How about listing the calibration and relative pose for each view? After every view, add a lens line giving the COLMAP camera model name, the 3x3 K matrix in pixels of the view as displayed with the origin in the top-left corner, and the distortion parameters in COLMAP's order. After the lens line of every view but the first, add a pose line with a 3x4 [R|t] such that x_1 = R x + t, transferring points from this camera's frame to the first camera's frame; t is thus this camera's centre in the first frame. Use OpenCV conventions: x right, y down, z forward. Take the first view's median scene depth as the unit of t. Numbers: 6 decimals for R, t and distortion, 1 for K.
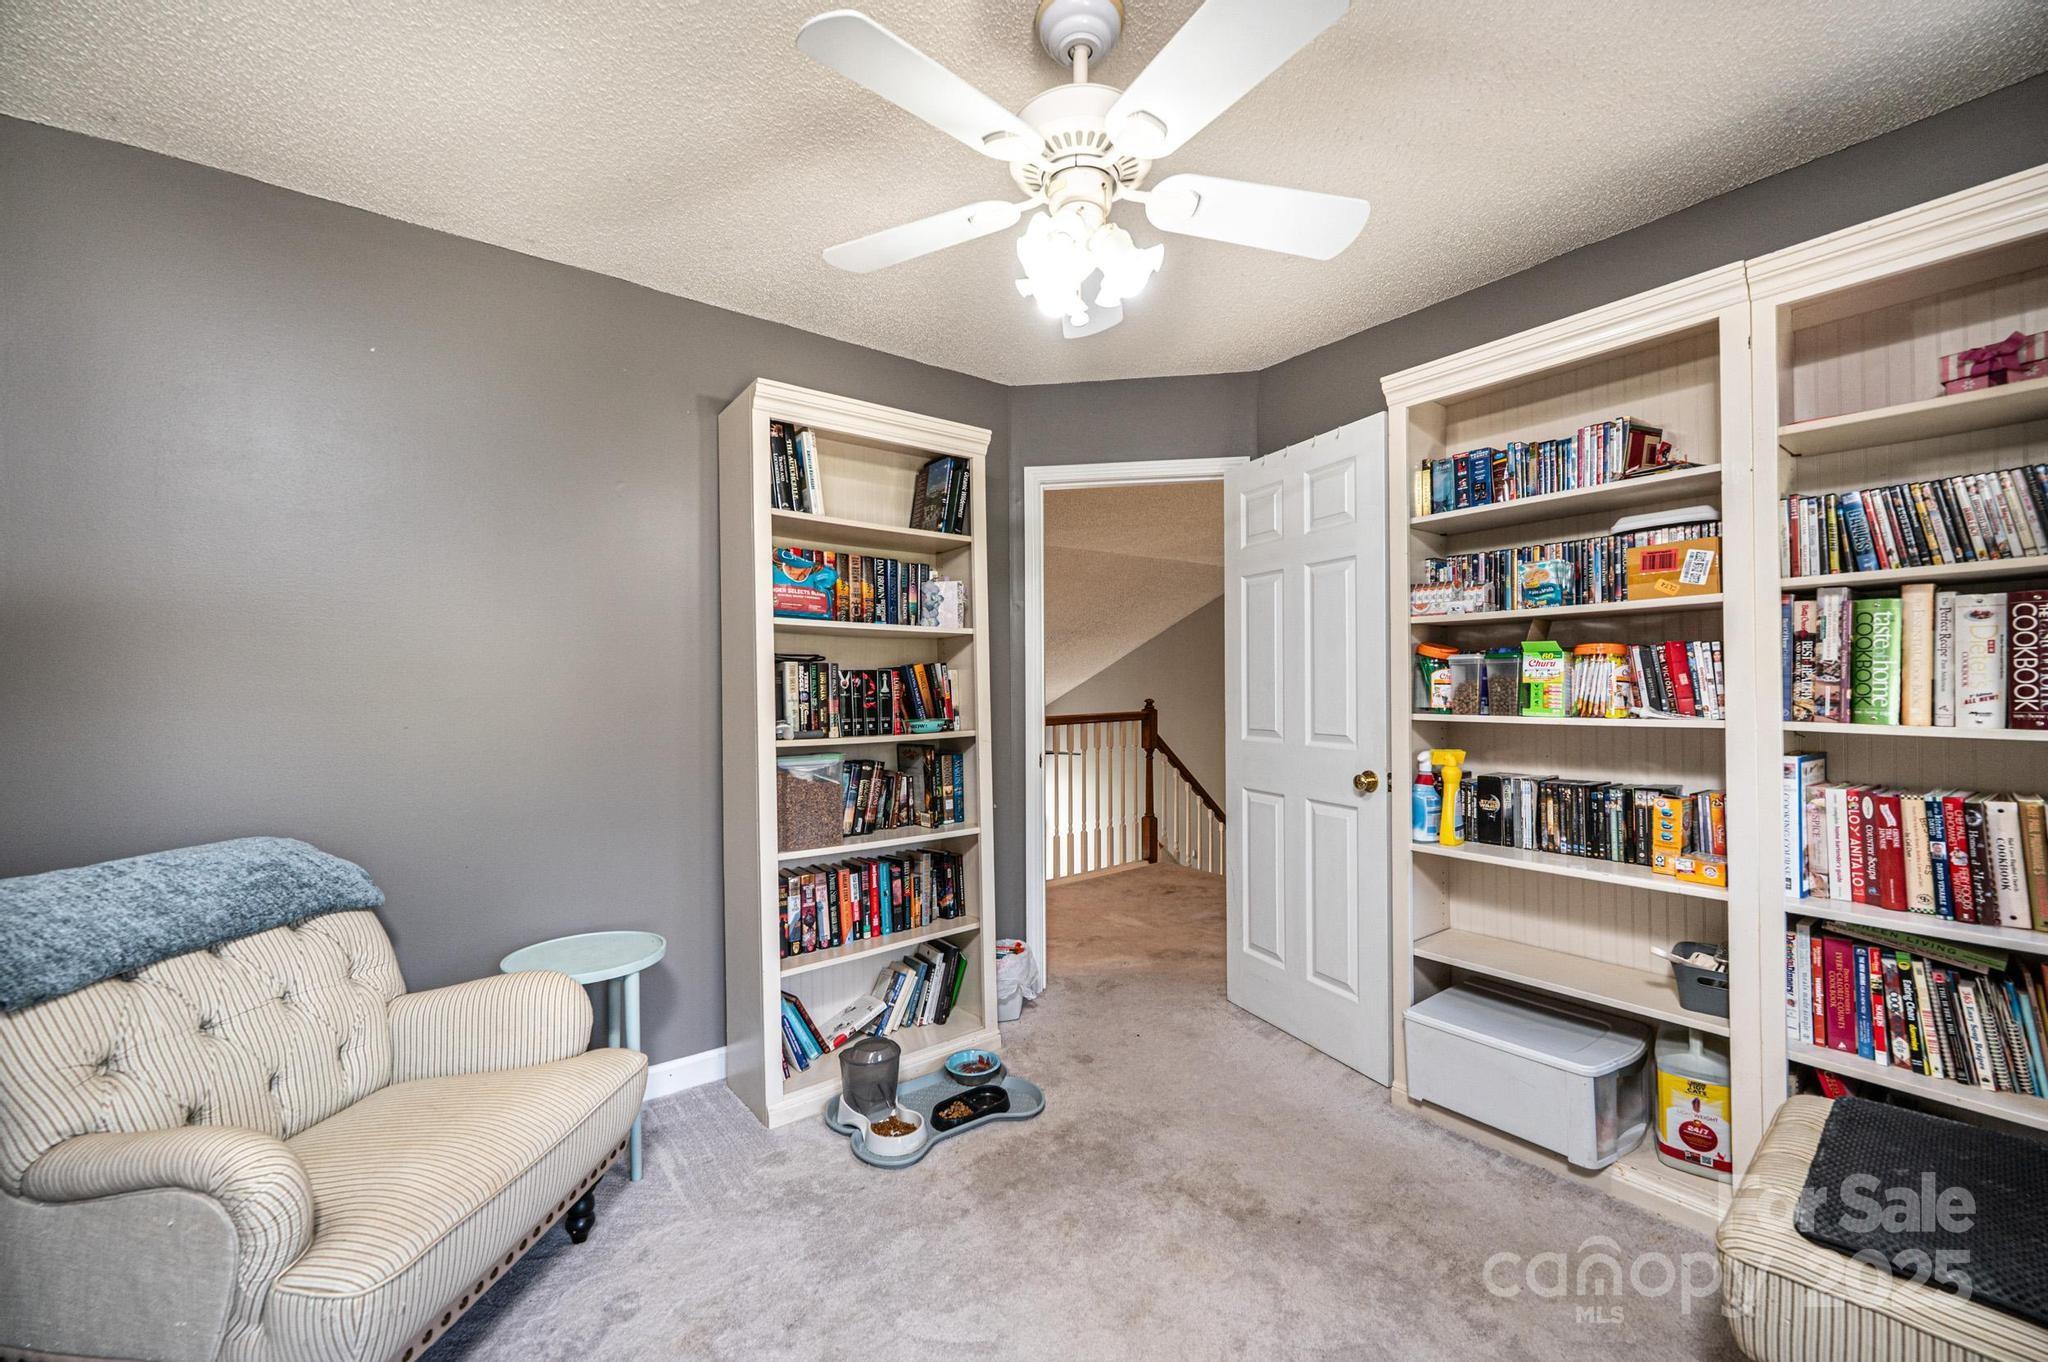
lens RADIAL K [[812.1, 0, 1024.0], [0, 812.1, 681.0], [0, 0, 1]] dist [0.000629, -0.000184]
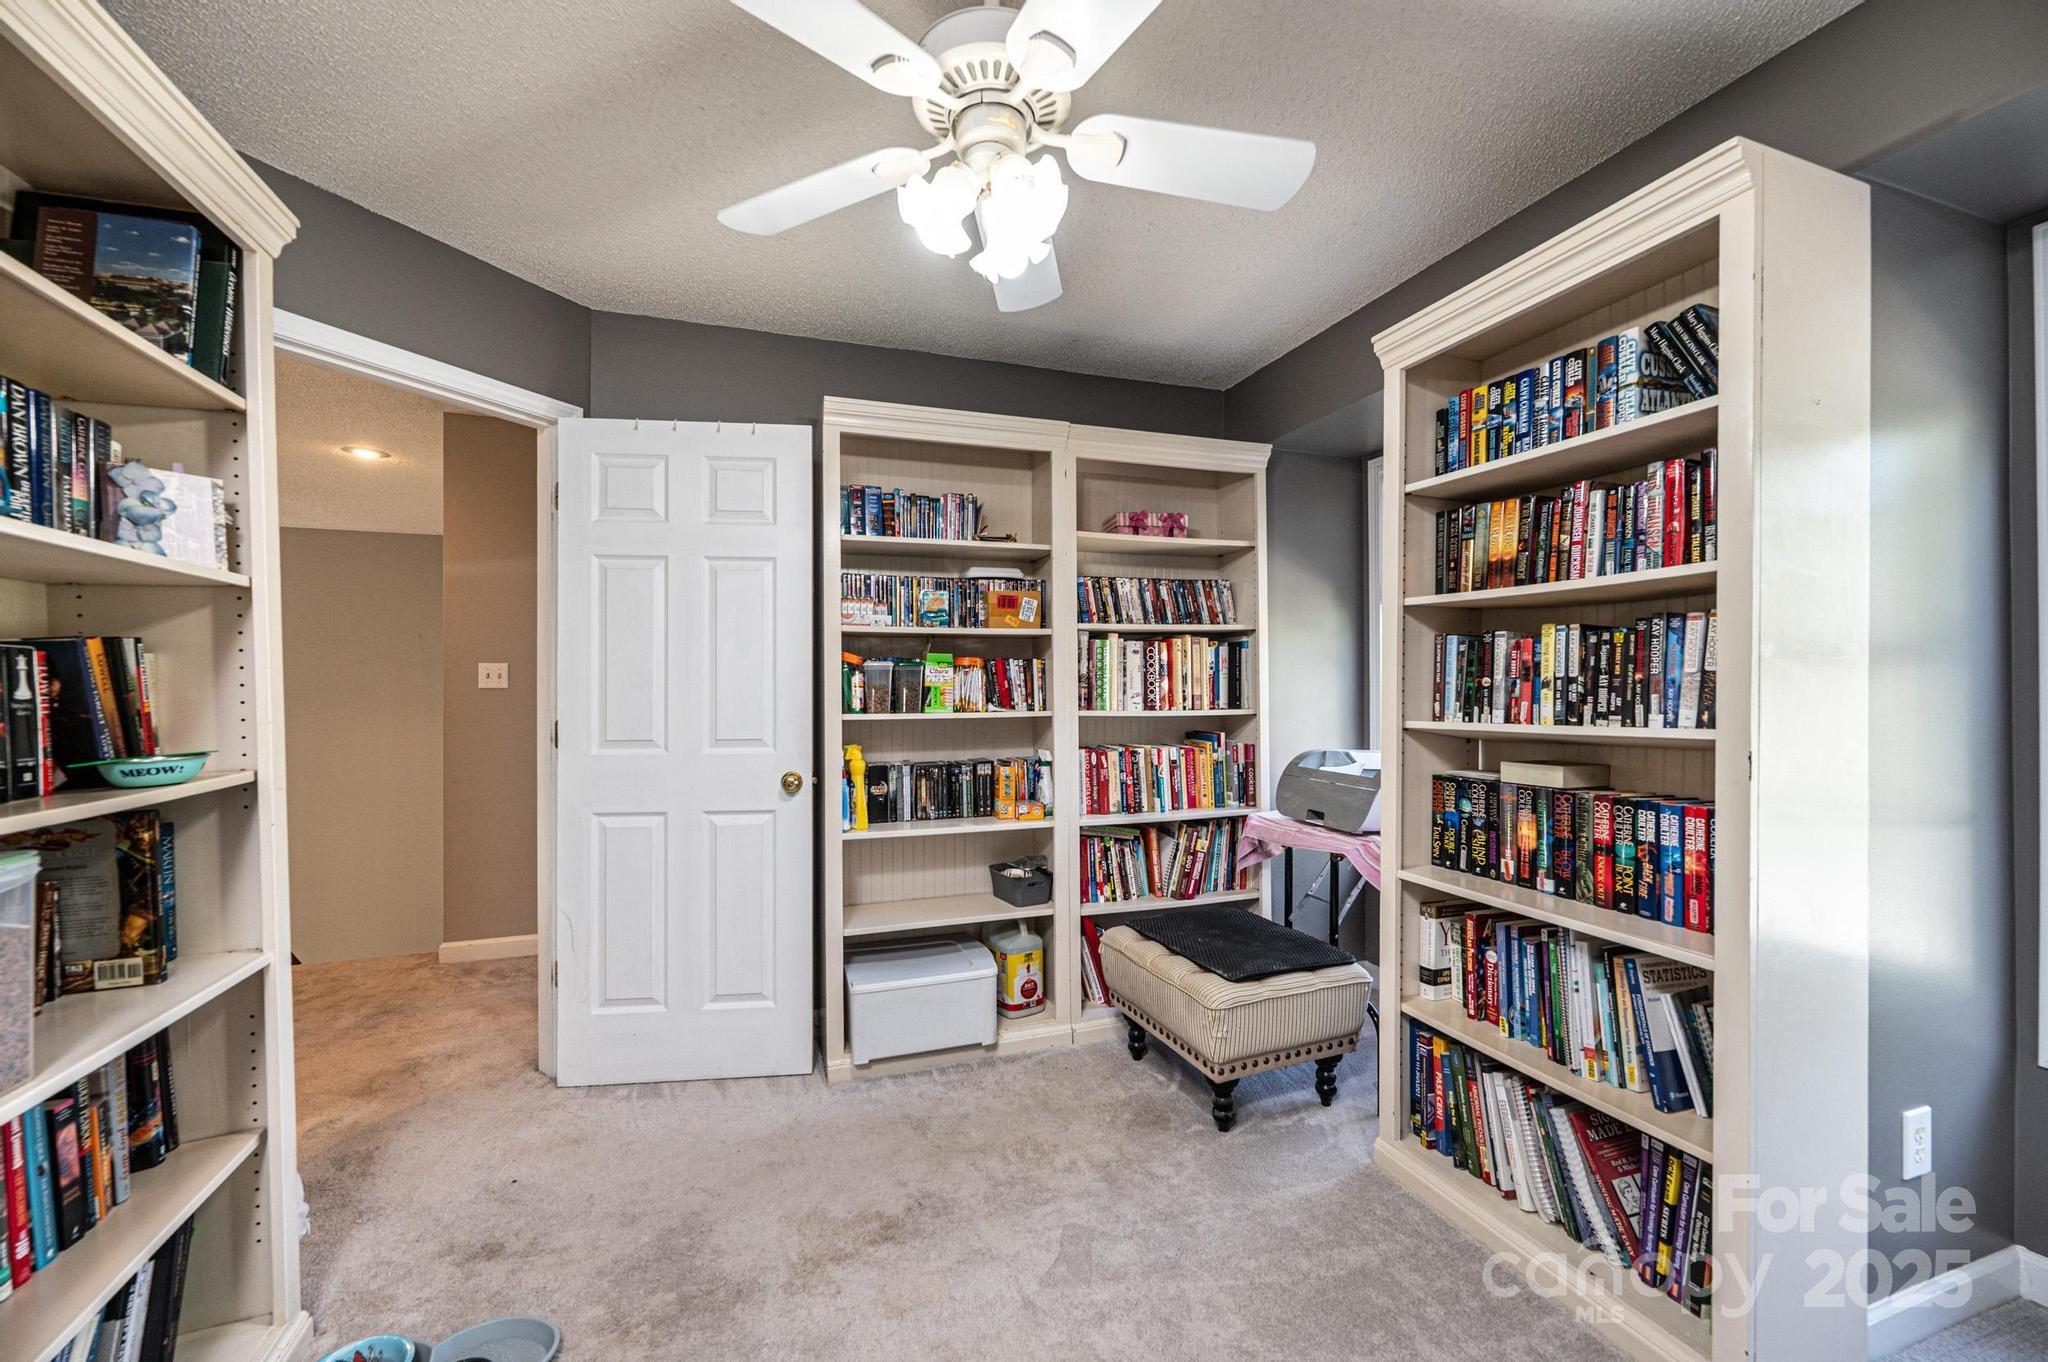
lens RADIAL K [[812.1, 0, 1024.0], [0, 812.1, 681.0], [0, 0, 1]] dist [0.000629, -0.000184]
pose [[0.312570, 0.012585, 0.949811, -0.524677], [-0.005018, 0.999920, -0.011598, 0.008200], [-0.949881, -0.001141, 0.312608, 0.471086]]
